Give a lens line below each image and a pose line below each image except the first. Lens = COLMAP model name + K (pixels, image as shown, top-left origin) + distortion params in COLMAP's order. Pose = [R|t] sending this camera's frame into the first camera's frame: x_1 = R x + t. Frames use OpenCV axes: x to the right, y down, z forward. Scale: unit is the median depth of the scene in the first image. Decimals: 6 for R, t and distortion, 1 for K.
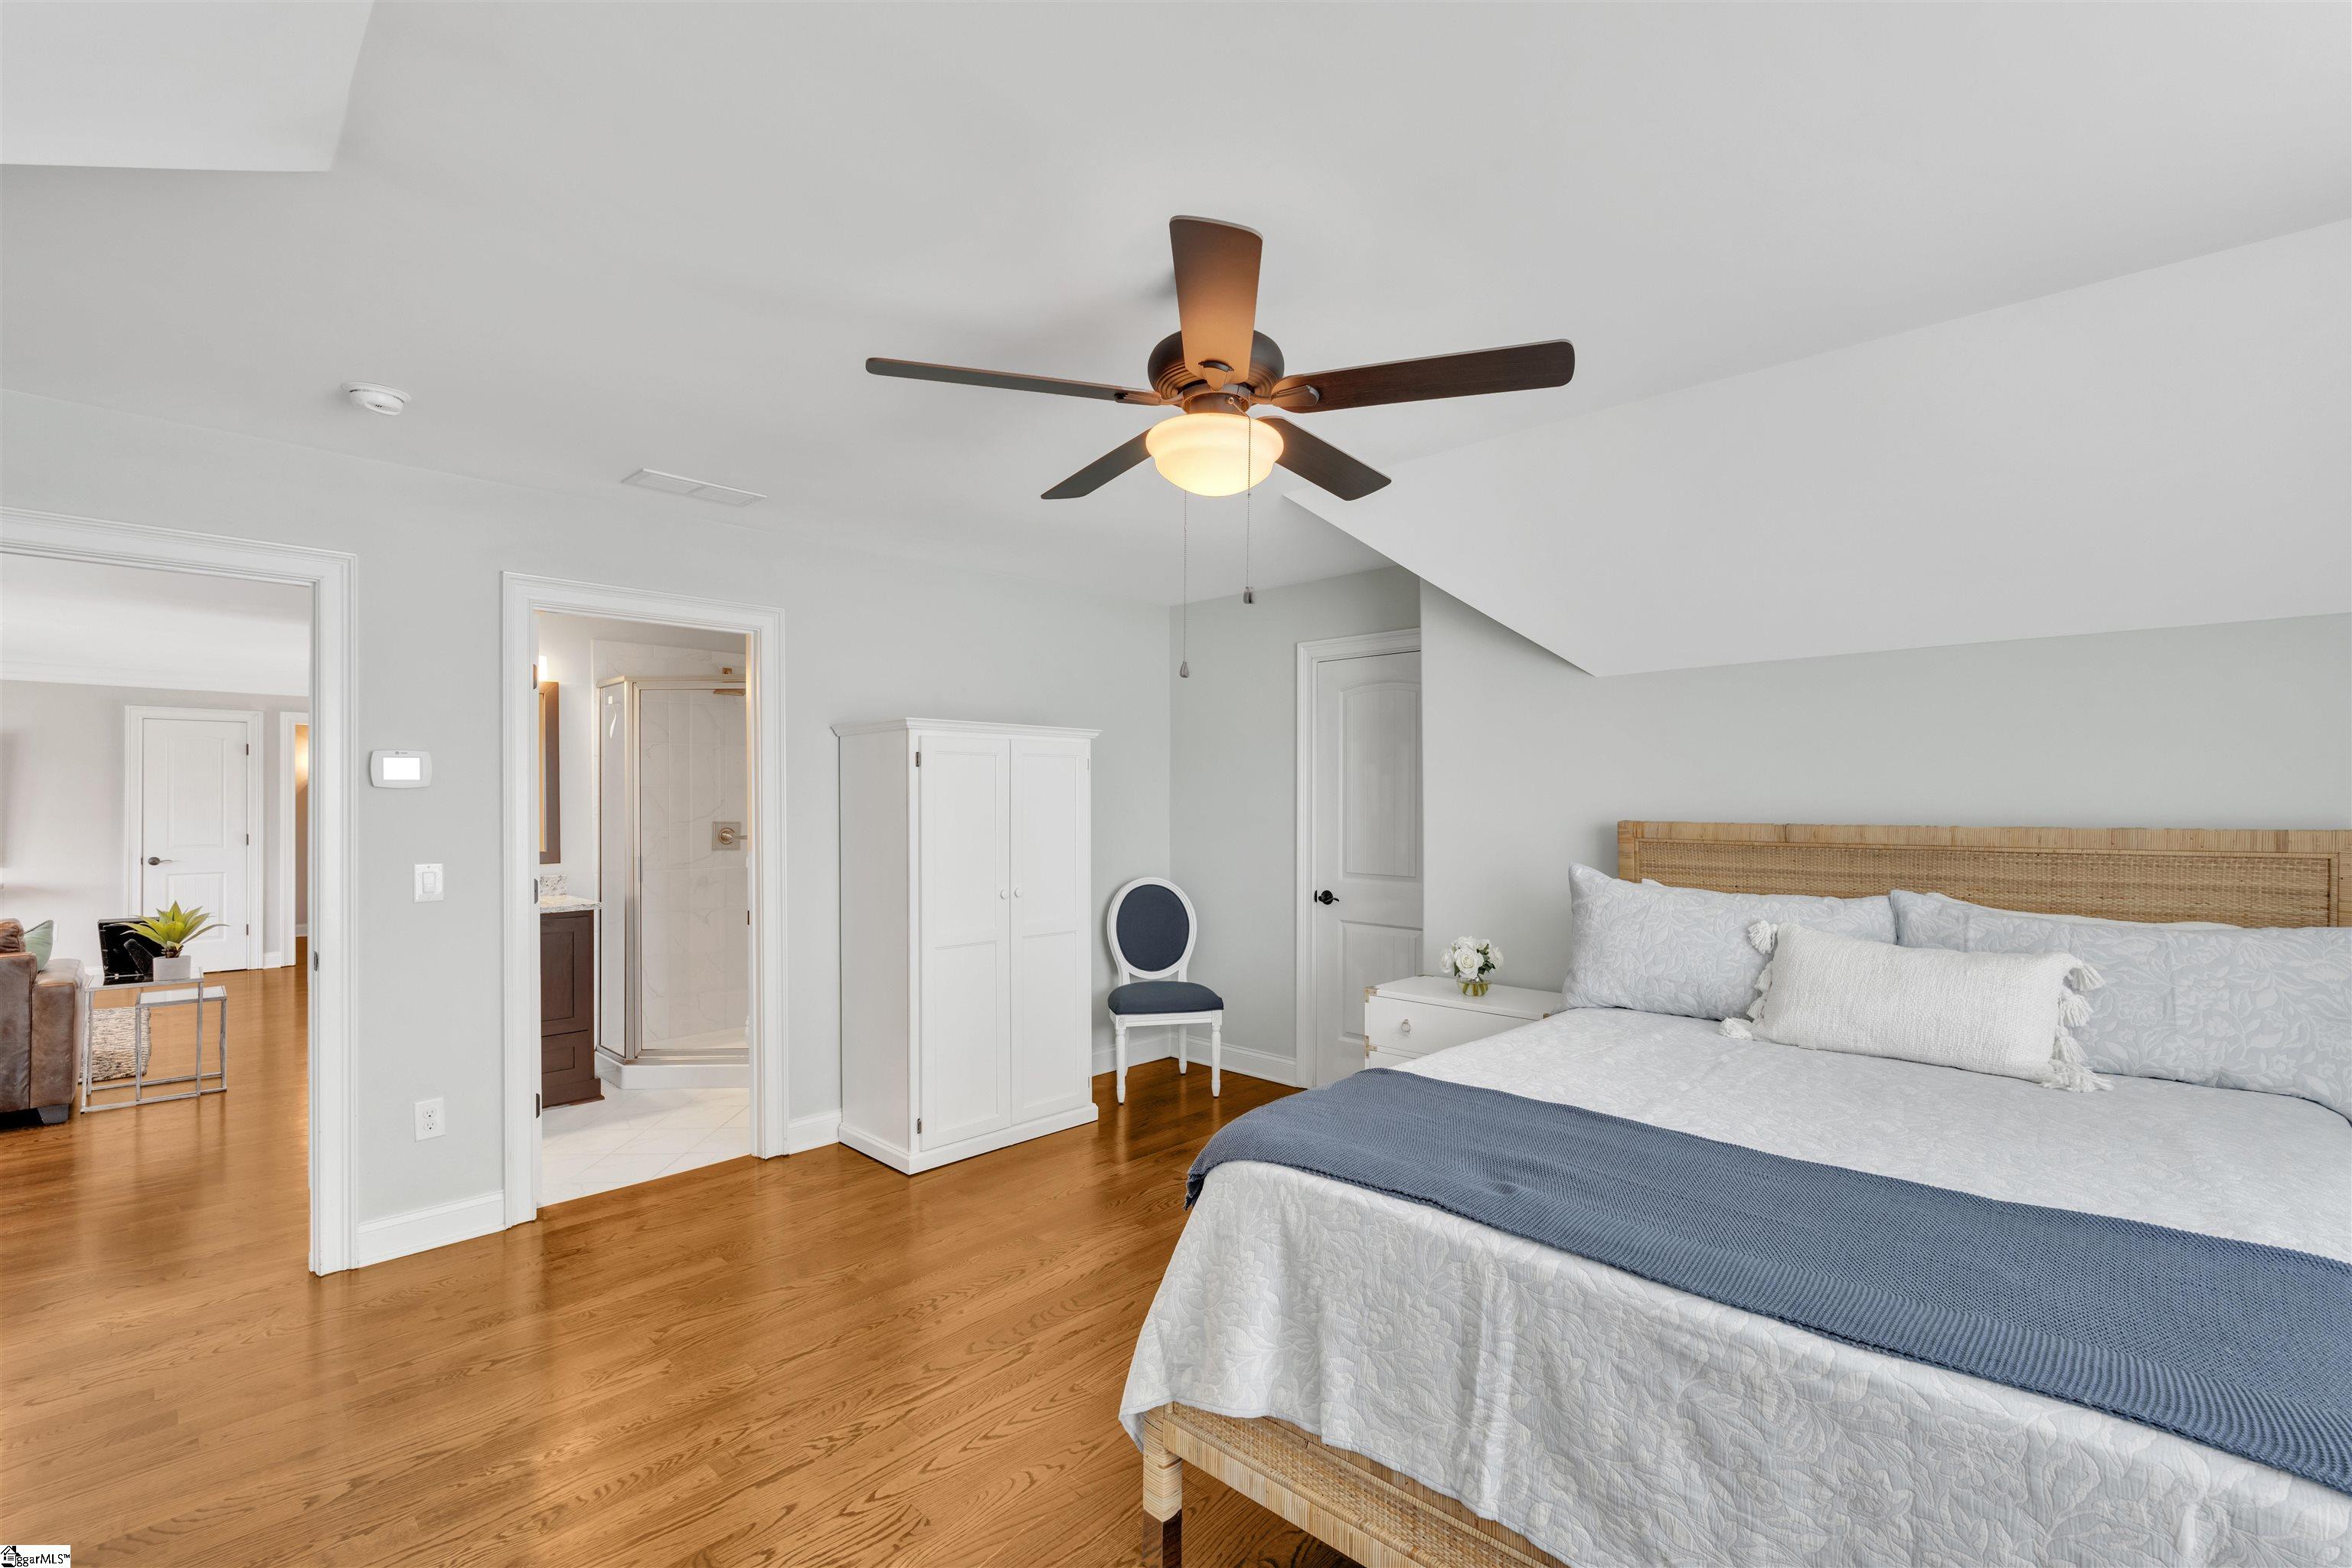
lens RADIAL K [[1046.8, 0, 1199.6], [0, 1046.8, 789.8], [0, 0, 1]] dist [-0.004333, -0.000063]
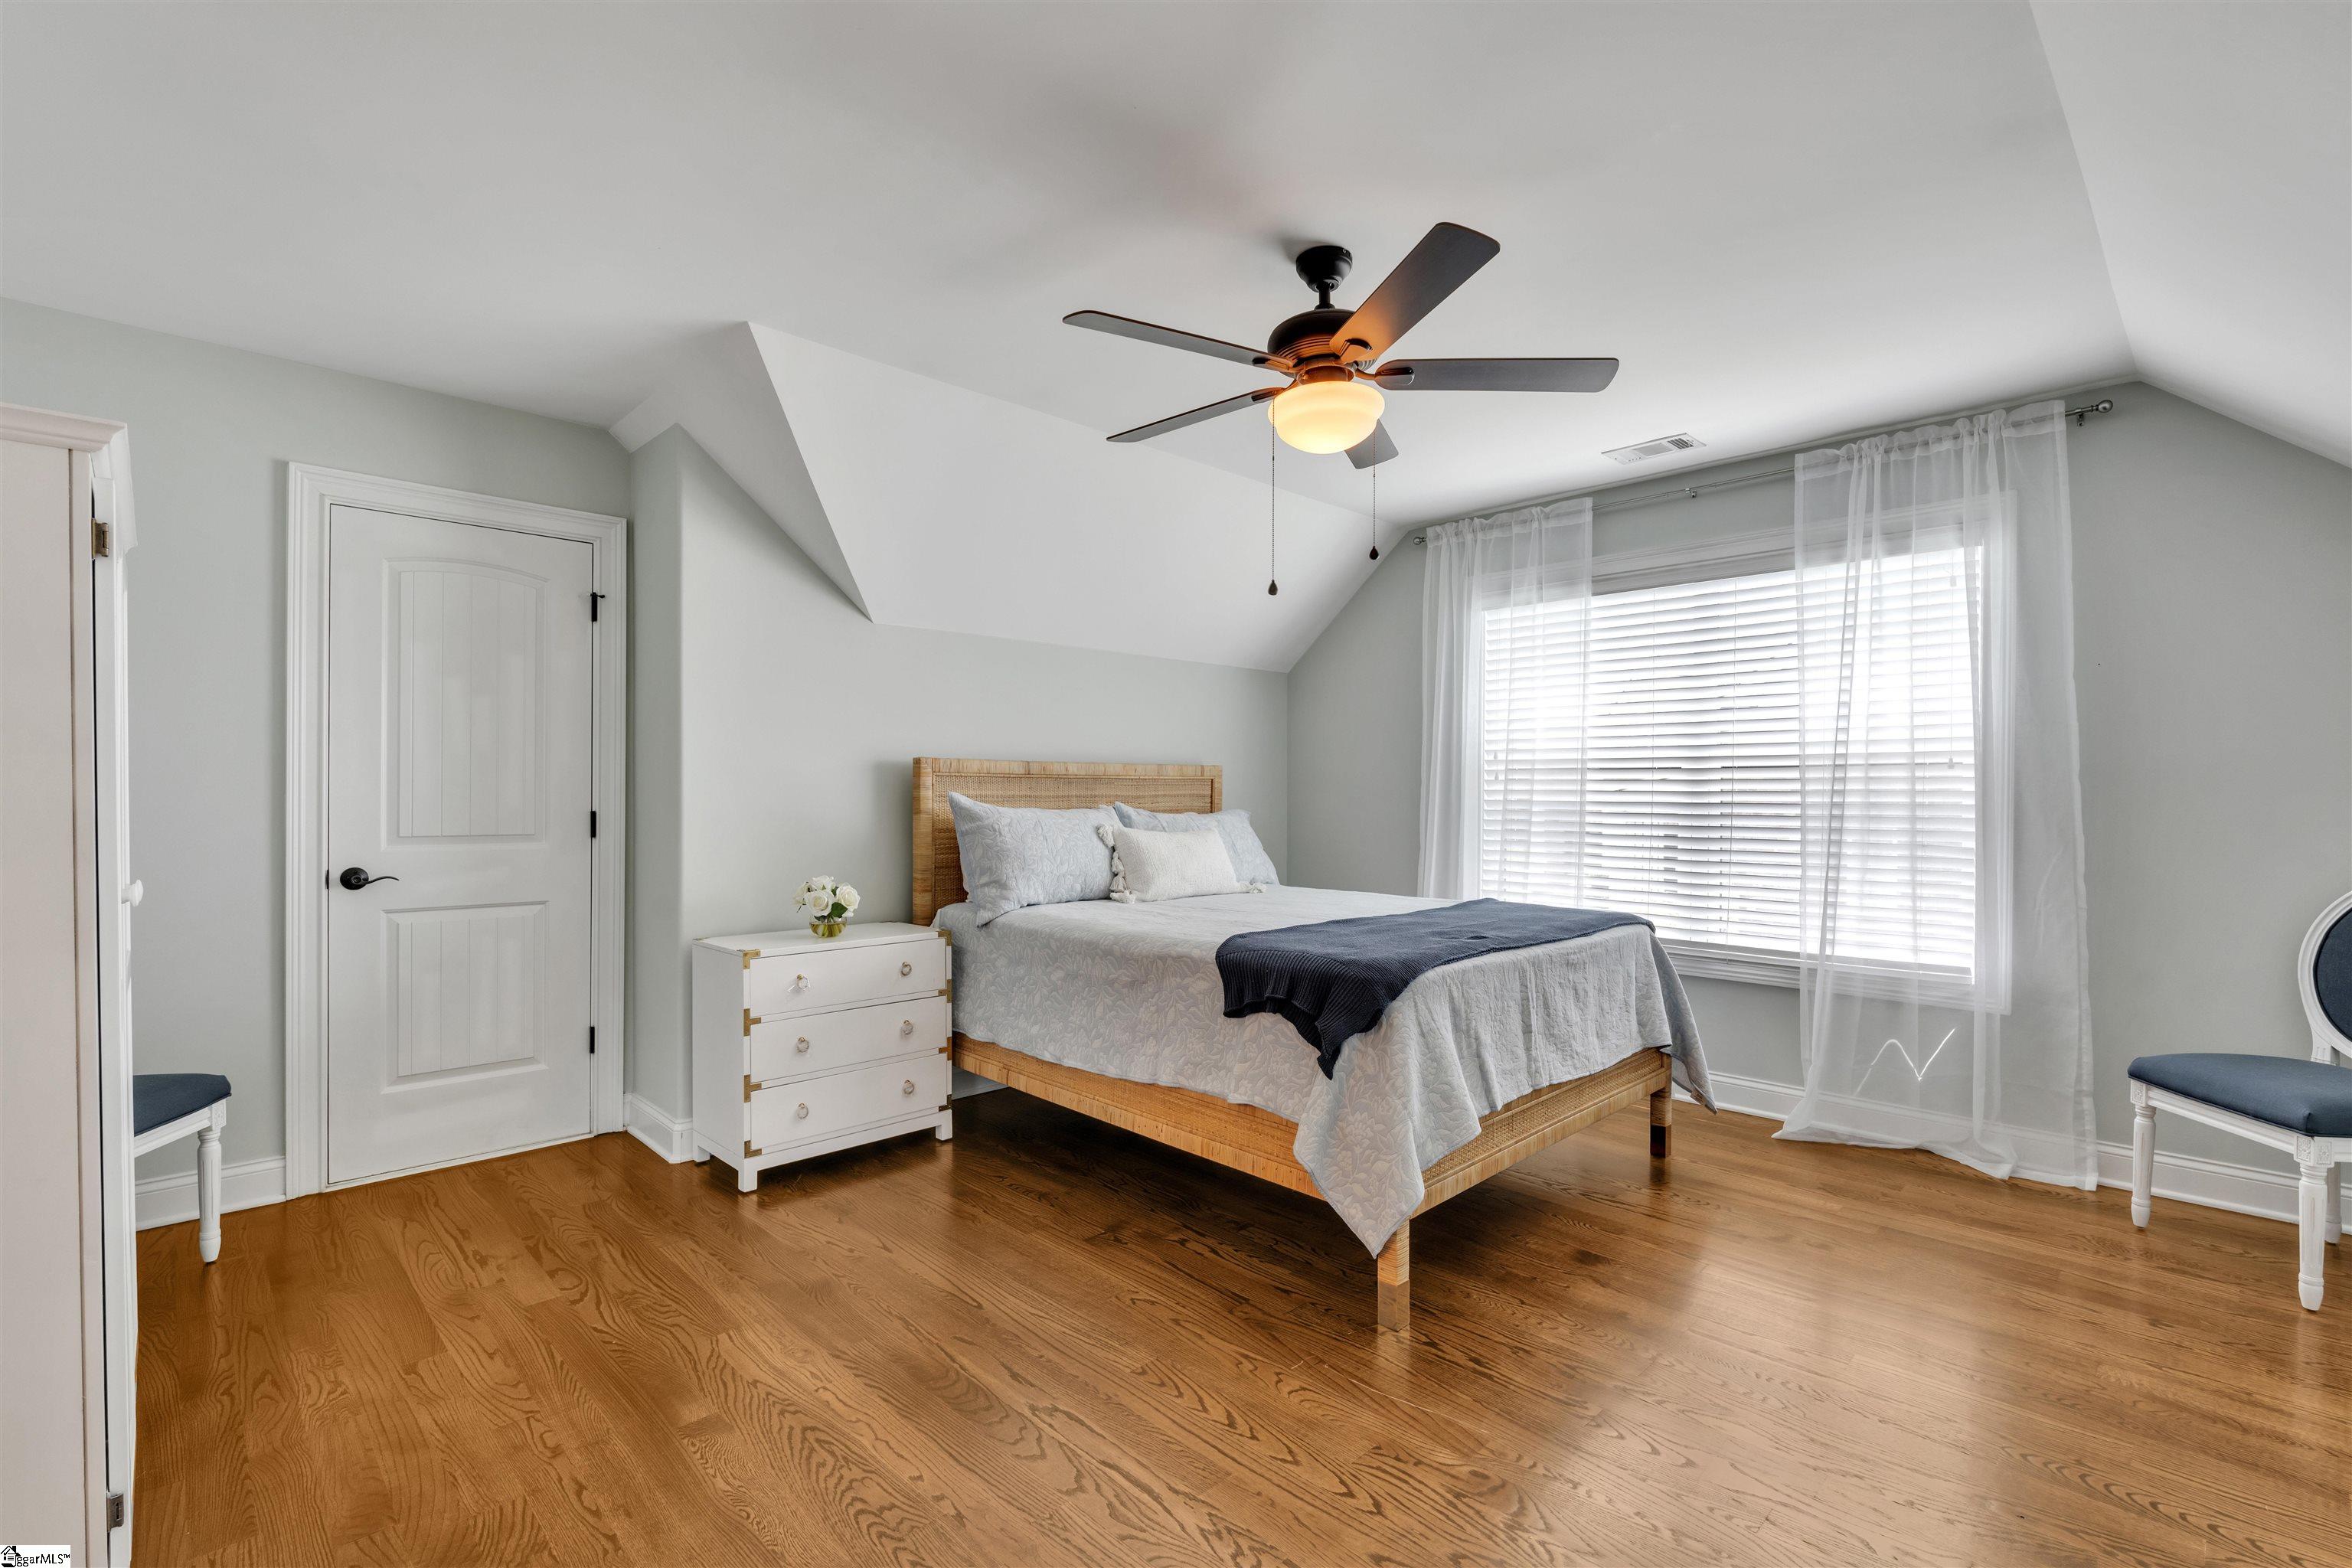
lens RADIAL K [[1046.8, 0, 1197.9], [0, 1046.8, 793.8], [0, 0, 1]] dist [-0.004333, -0.000063]
pose [[0.026922, -0.001898, 0.999636, -0.995039], [-0.009661, 0.999951, 0.002159, 0.088790], [-0.999591, -0.009715, 0.026902, 0.938518]]
